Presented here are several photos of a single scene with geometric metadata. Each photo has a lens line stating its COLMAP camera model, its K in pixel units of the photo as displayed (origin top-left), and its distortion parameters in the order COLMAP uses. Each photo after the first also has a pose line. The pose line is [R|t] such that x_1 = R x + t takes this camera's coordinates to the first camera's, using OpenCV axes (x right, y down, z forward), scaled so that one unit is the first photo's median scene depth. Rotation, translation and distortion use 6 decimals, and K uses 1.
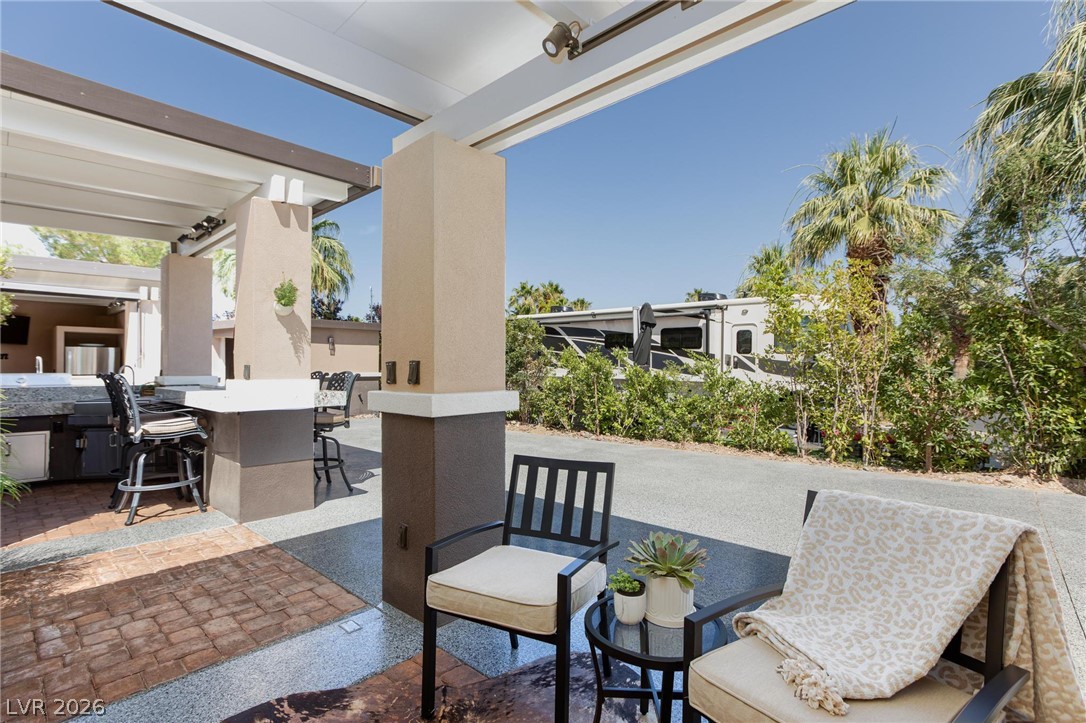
lens RADIAL K [[507.4, 0, 545.7], [0, 507.4, 359.4], [0, 0, 1]] dist [-0.025691, 0.016943]
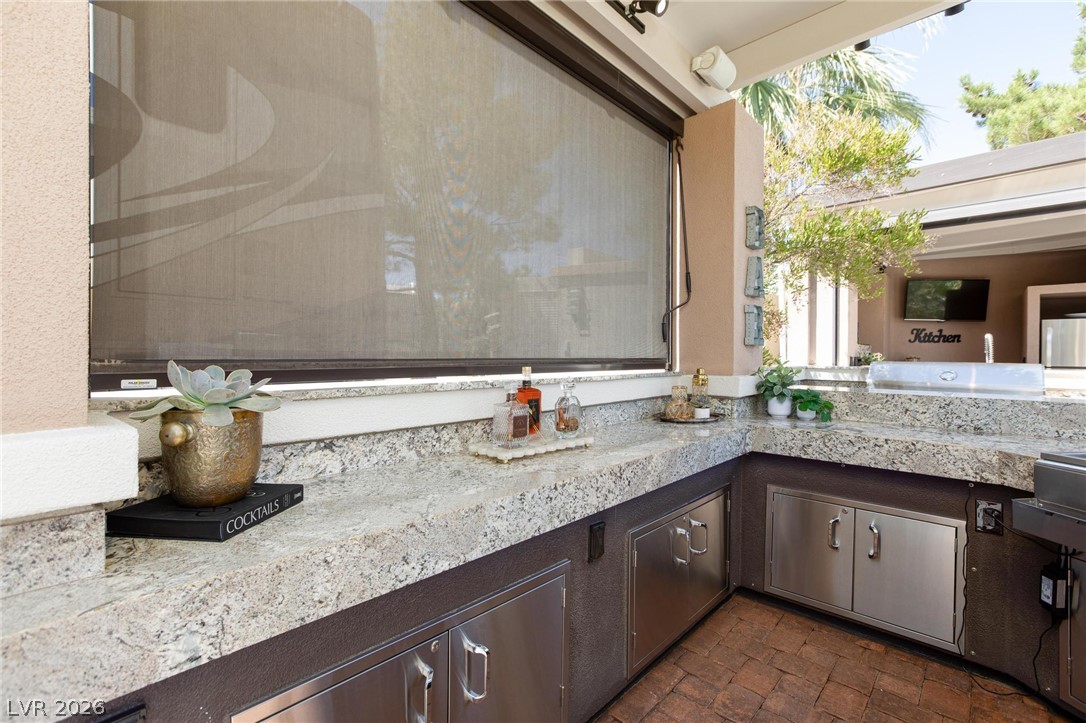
lens RADIAL K [[503.4, 0, 535.4], [0, 503.4, 357.0], [0, 0, 1]] dist [-0.027001, 0.015654]
pose [[-0.000452, 0.008586, -0.999963, -0.435105], [0.006960, 0.999939, 0.008583, 0.012665], [0.999976, -0.006955, -0.000511, 0.477591]]
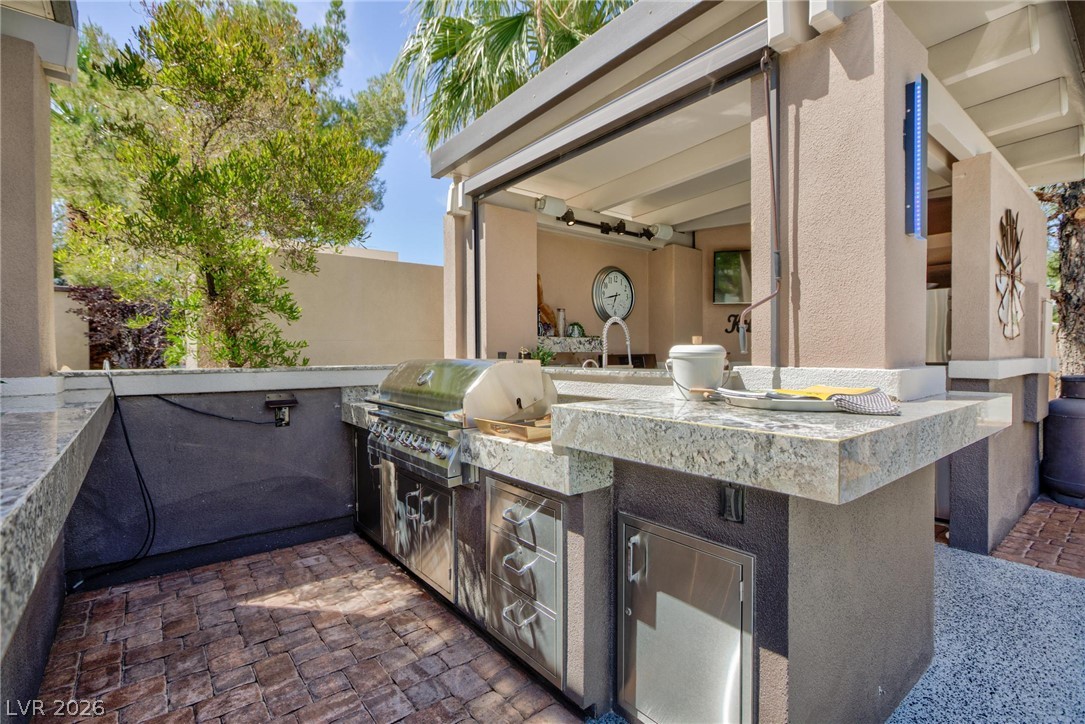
lens RADIAL K [[503.0, 0, 534.9], [0, 503.0, 357.5], [0, 0, 1]] dist [-0.027001, 0.015654]
pose [[-0.163879, 0.010980, -0.986419, -0.590456], [0.019475, 0.999779, 0.007894, 0.022618], [0.986288, -0.017917, -0.164056, 0.988395]]
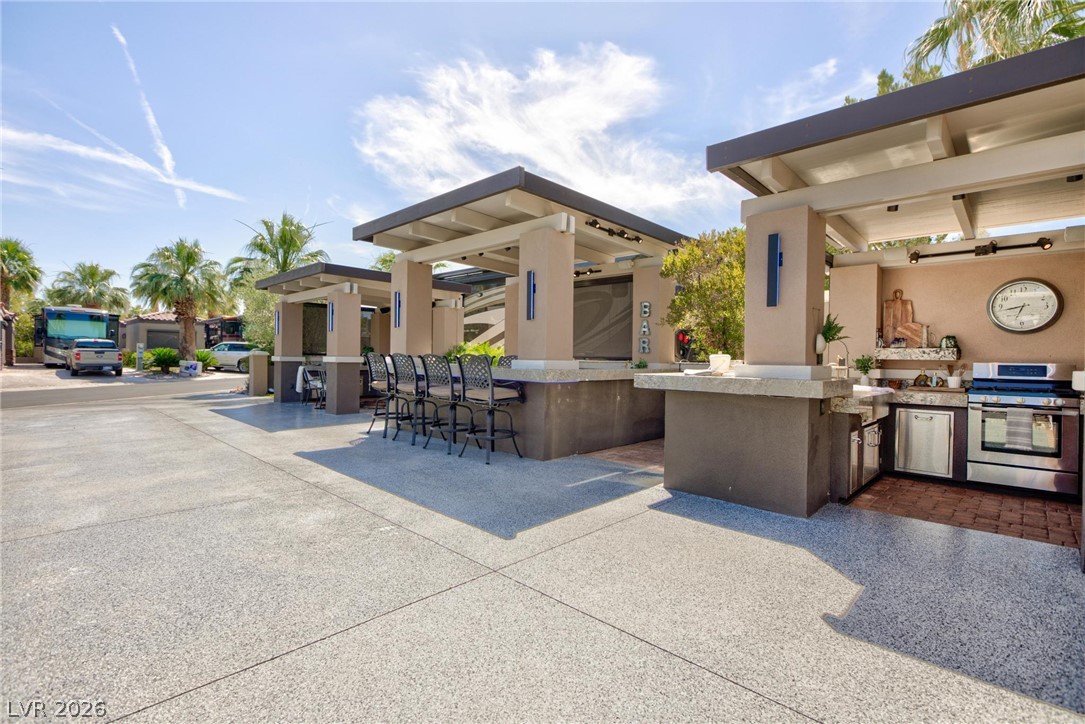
lens RADIAL K [[503.4, 0, 542.5], [0, 503.4, 362.0], [0, 0, 1]] dist [-0.004214, -0.000498]
pose [[-0.999864, -0.012444, 0.010849, -0.614879], [-0.012493, 0.999912, -0.004490, 0.035205], [-0.010792, -0.004625, -0.999931, 1.655693]]
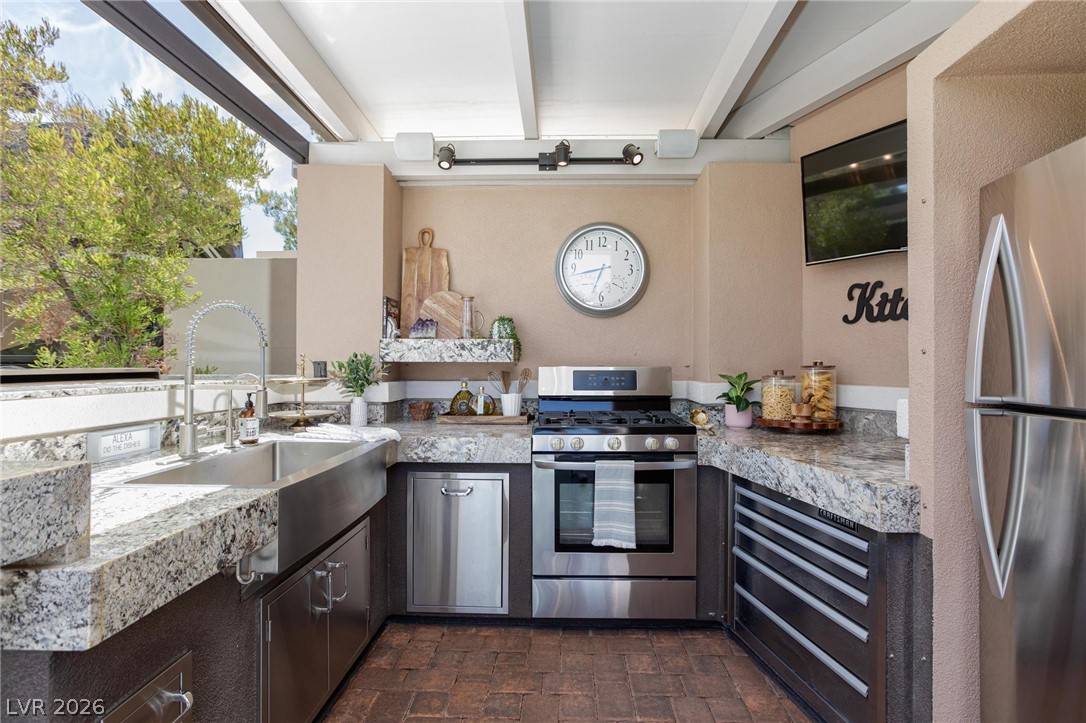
lens RADIAL K [[507.4, 0, 545.7], [0, 507.4, 359.4], [0, 0, 1]] dist [-0.025691, 0.016943]
pose [[-0.750869, -0.007209, -0.660411, -0.950533], [0.006337, 0.999816, -0.018118, 0.027246], [0.660420, -0.017789, -0.750685, 1.251313]]
